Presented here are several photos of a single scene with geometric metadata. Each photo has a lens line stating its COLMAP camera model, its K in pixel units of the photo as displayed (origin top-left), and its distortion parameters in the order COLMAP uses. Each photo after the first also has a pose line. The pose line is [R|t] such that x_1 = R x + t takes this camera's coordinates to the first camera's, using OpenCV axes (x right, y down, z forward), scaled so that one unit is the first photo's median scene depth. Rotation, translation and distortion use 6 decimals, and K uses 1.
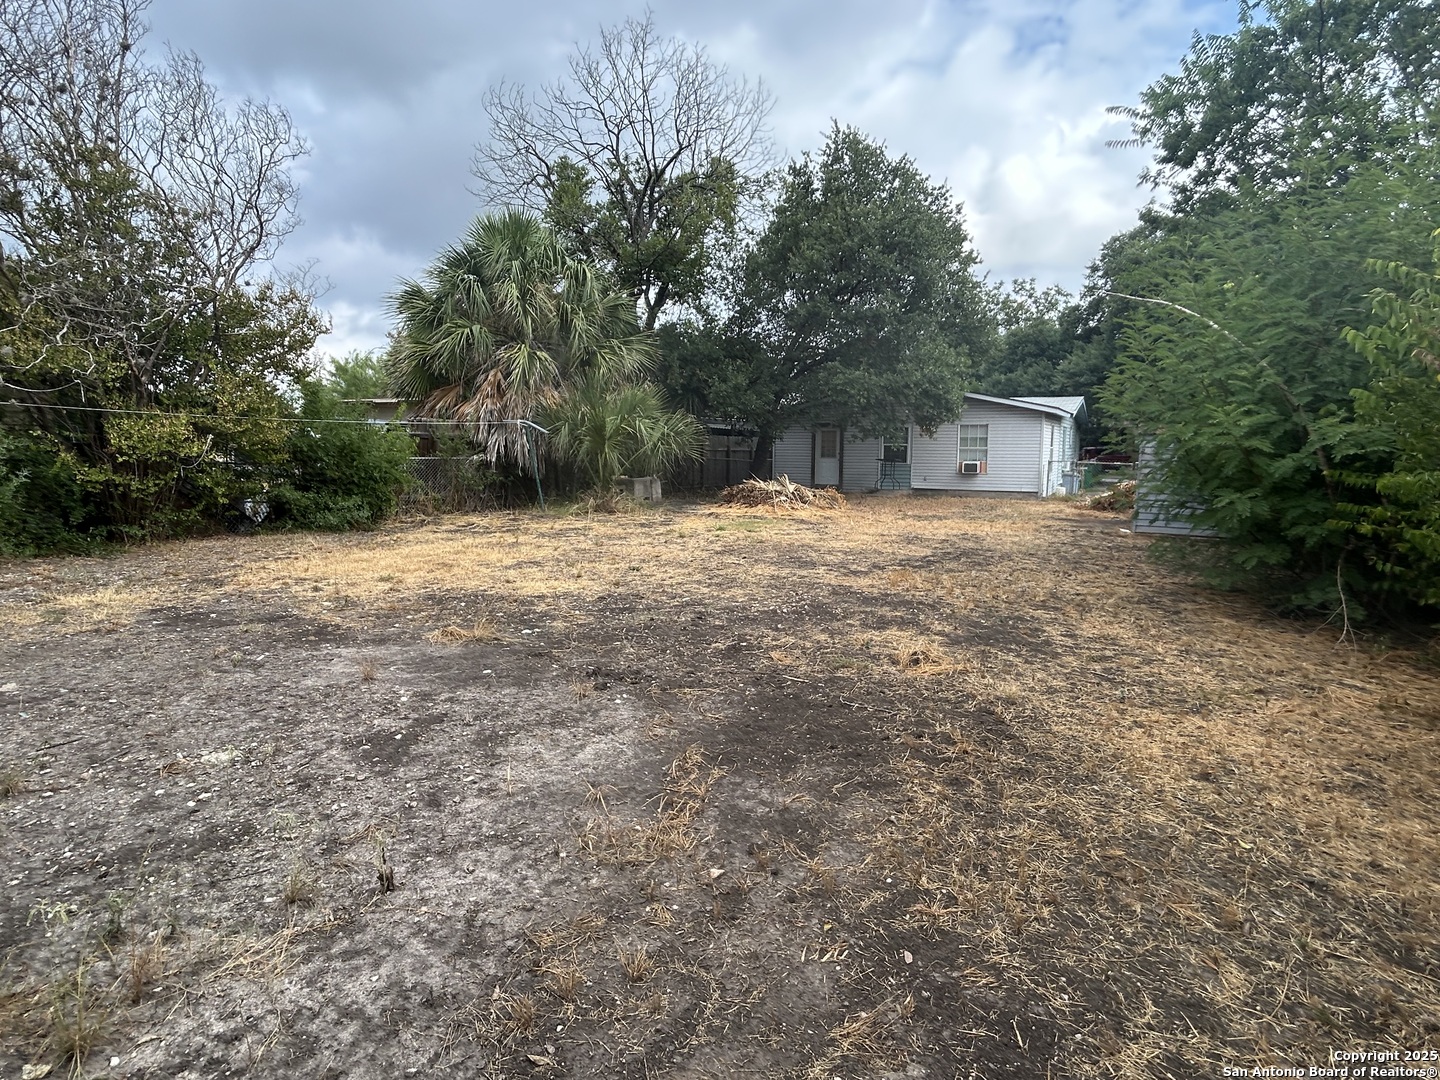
lens RADIAL K [[754.3, 0, 717.3], [0, 754.3, 541.0], [0, 0, 1]] dist [0.001274, 0.000068]
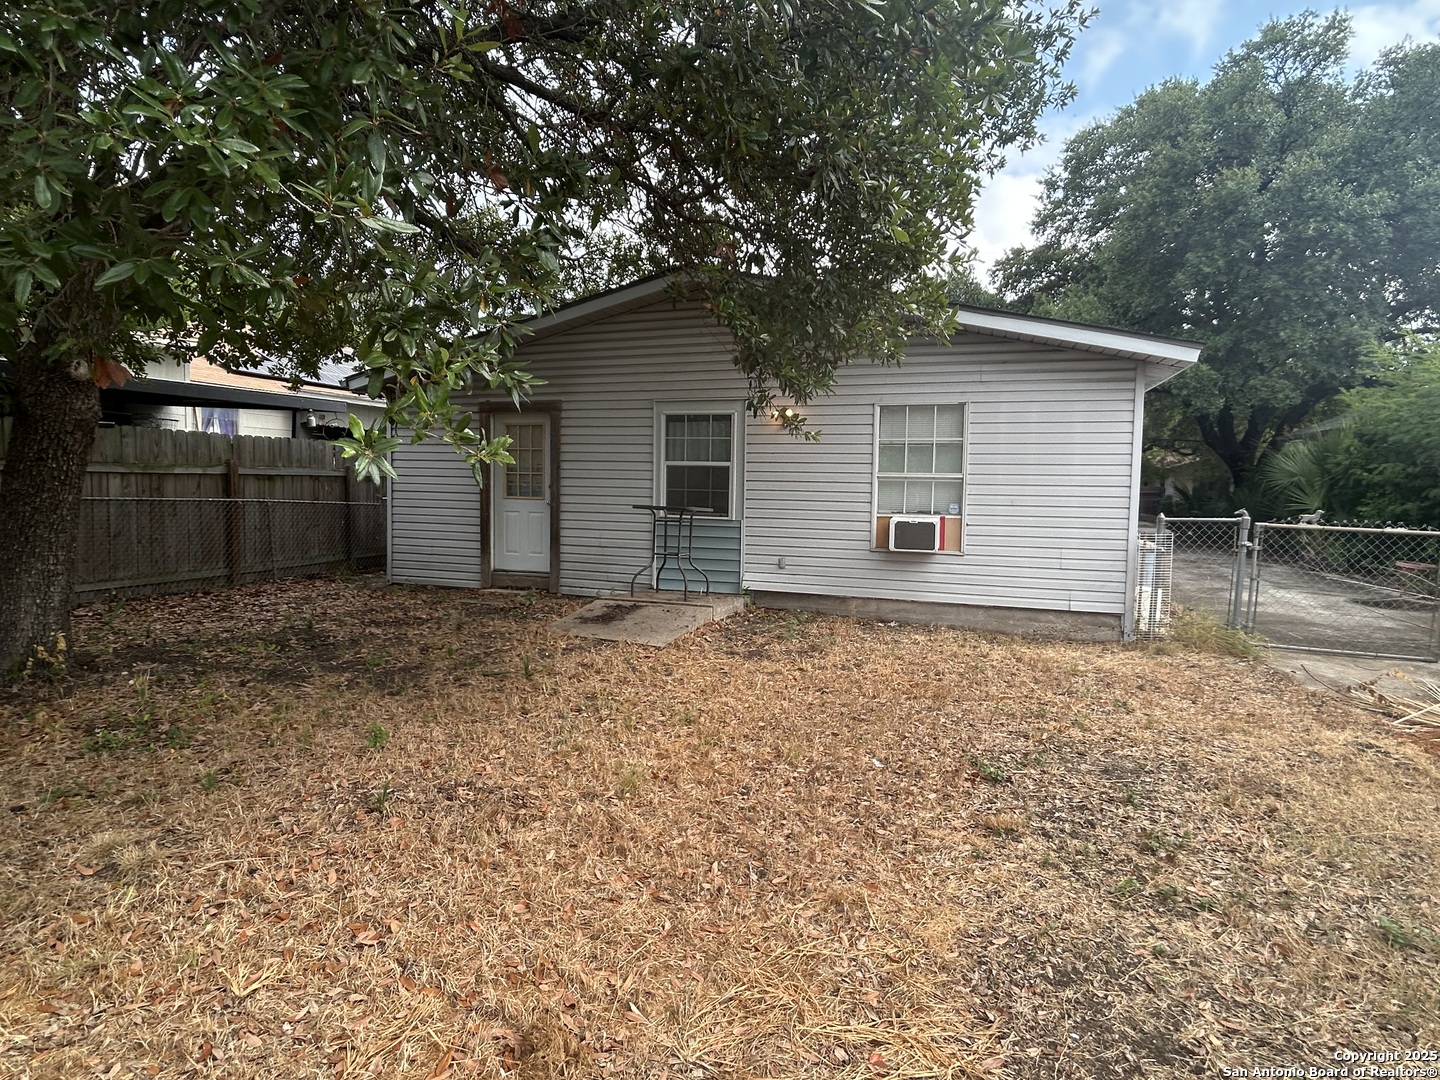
lens RADIAL K [[754.3, 0, 721.1], [0, 754.3, 537.4], [0, 0, 1]] dist [0.001274, 0.000068]
pose [[0.982198, 0.000075, 0.187851, 0.185736], [0.009113, 0.998804, -0.048042, -0.078461], [-0.187630, 0.048899, 0.981022, 0.673943]]
